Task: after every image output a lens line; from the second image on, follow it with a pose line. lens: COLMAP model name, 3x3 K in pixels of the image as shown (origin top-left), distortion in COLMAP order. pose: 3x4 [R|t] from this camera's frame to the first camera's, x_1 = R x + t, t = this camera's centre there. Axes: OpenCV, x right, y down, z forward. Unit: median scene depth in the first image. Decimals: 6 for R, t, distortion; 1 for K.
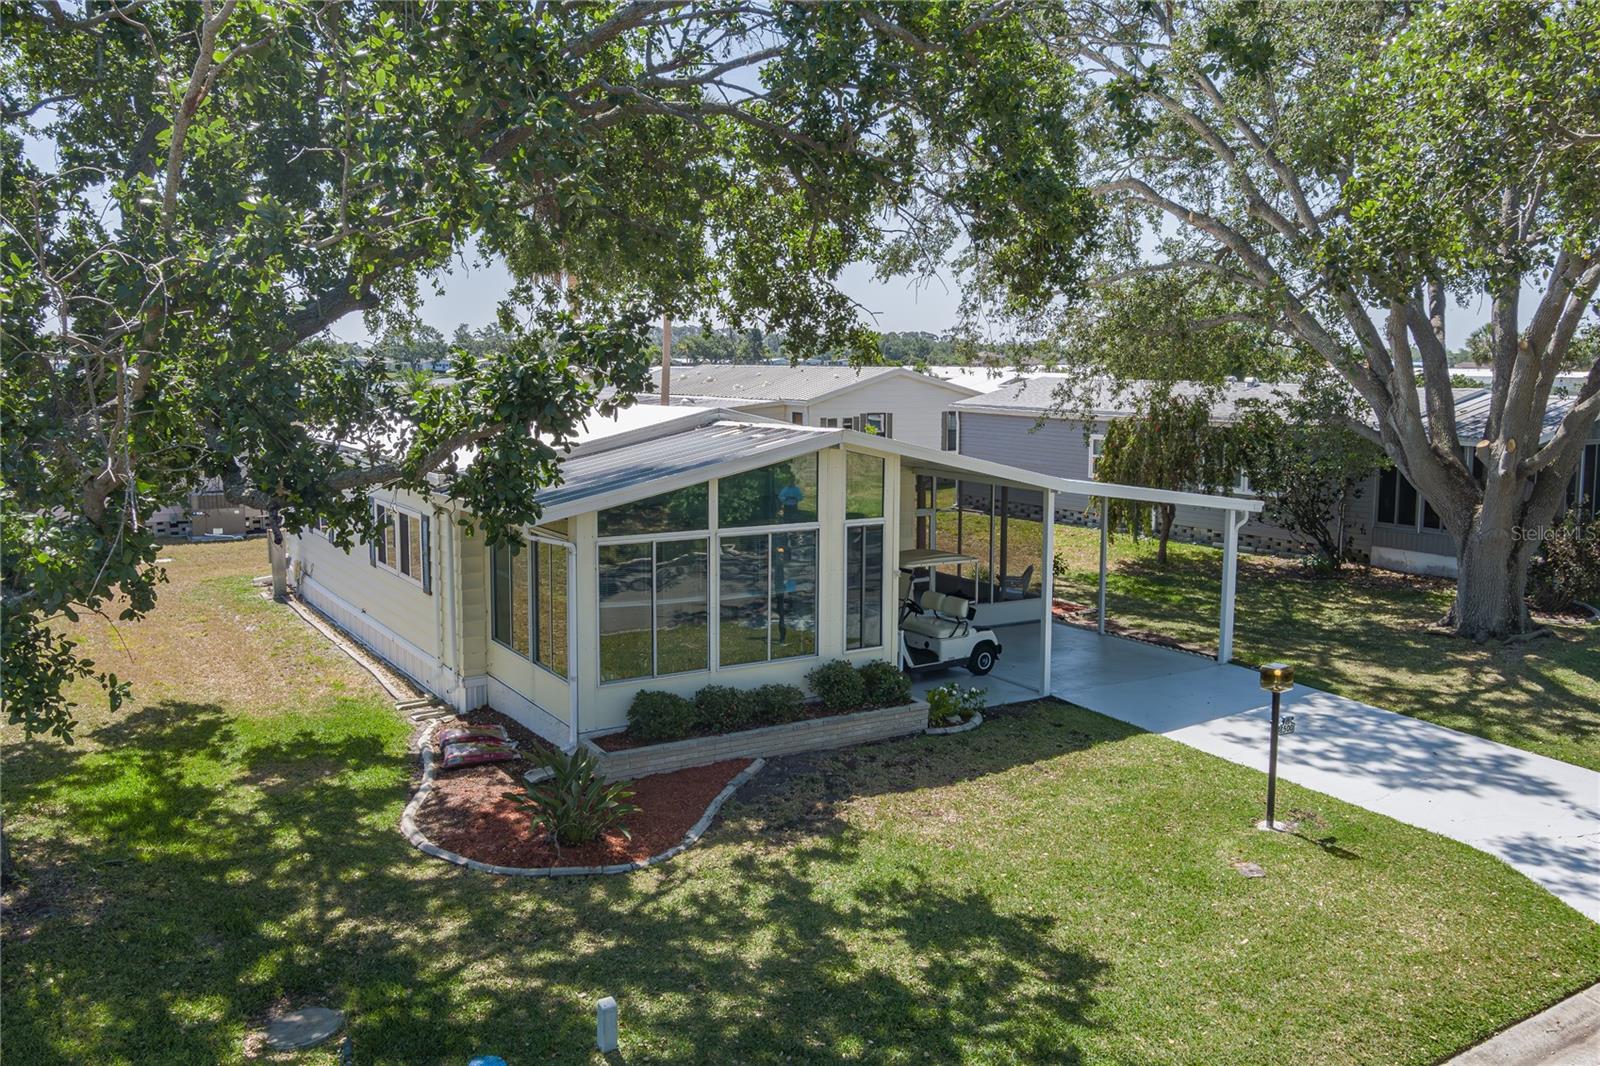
lens RADIAL K [[1350.1, 0, 814.1], [0, 1350.1, 567.6], [0, 0, 1]] dist [-0.097823, 0.036983]
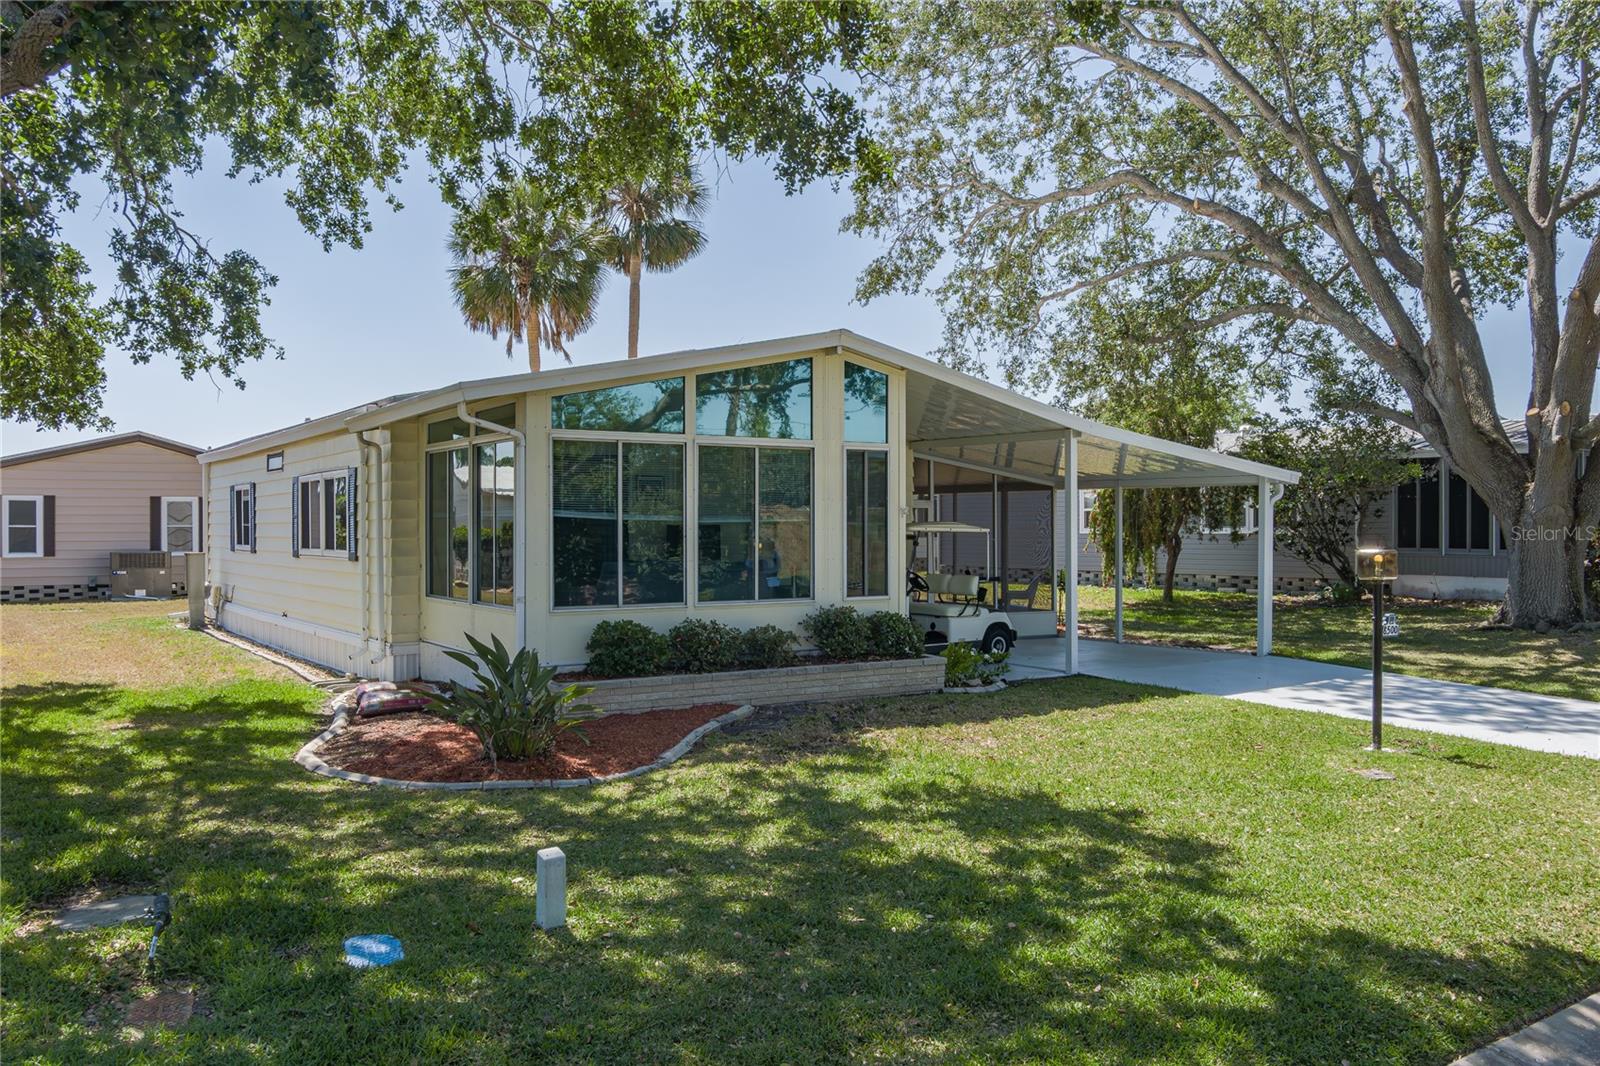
lens RADIAL K [[1350.1, 0, 824.3], [0, 1350.1, 573.8], [0, 0, 1]] dist [-0.097823, 0.036983]
pose [[0.999271, -0.007969, 0.037331, -0.023566], [0.012330, 0.992929, -0.118066, 0.157356], [-0.036127, 0.118440, 0.992304, 0.168066]]
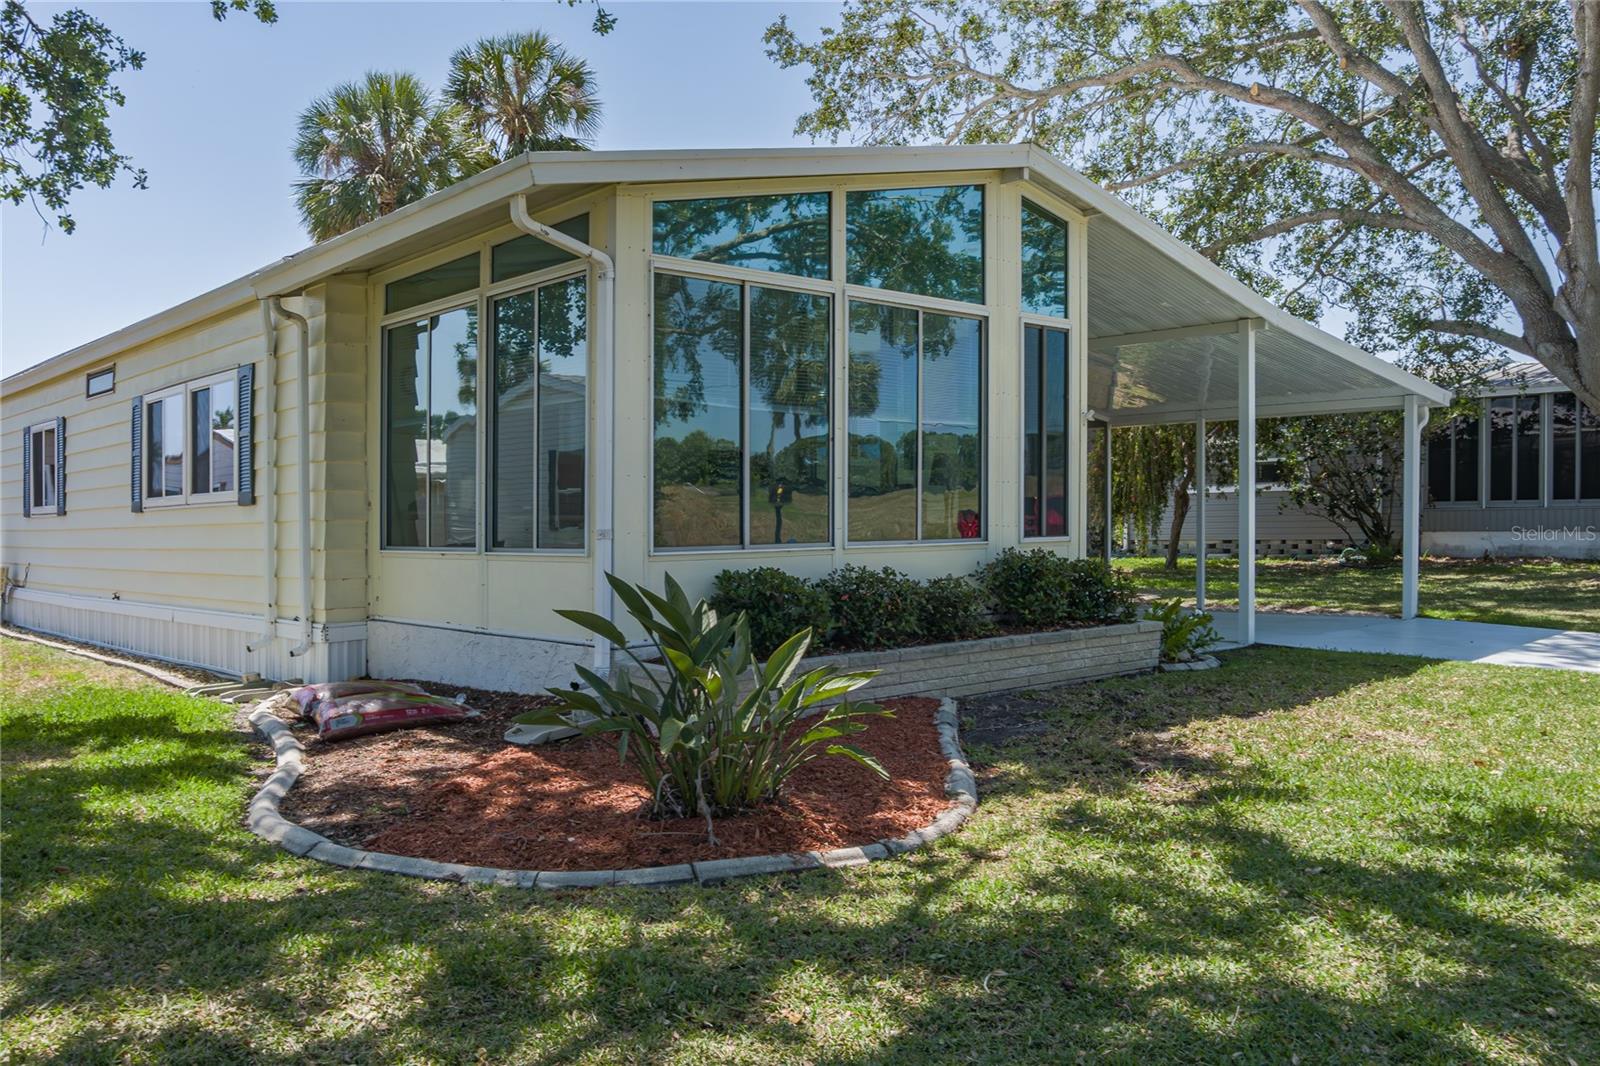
lens RADIAL K [[1350.1, 0, 836.4], [0, 1350.1, 530.0], [0, 0, 1]] dist [-0.097823, 0.036983]
pose [[0.980067, -0.022109, 0.197431, -0.182973], [0.050897, 0.988564, -0.141953, 0.146474], [-0.192035, 0.149173, 0.969985, 0.479096]]
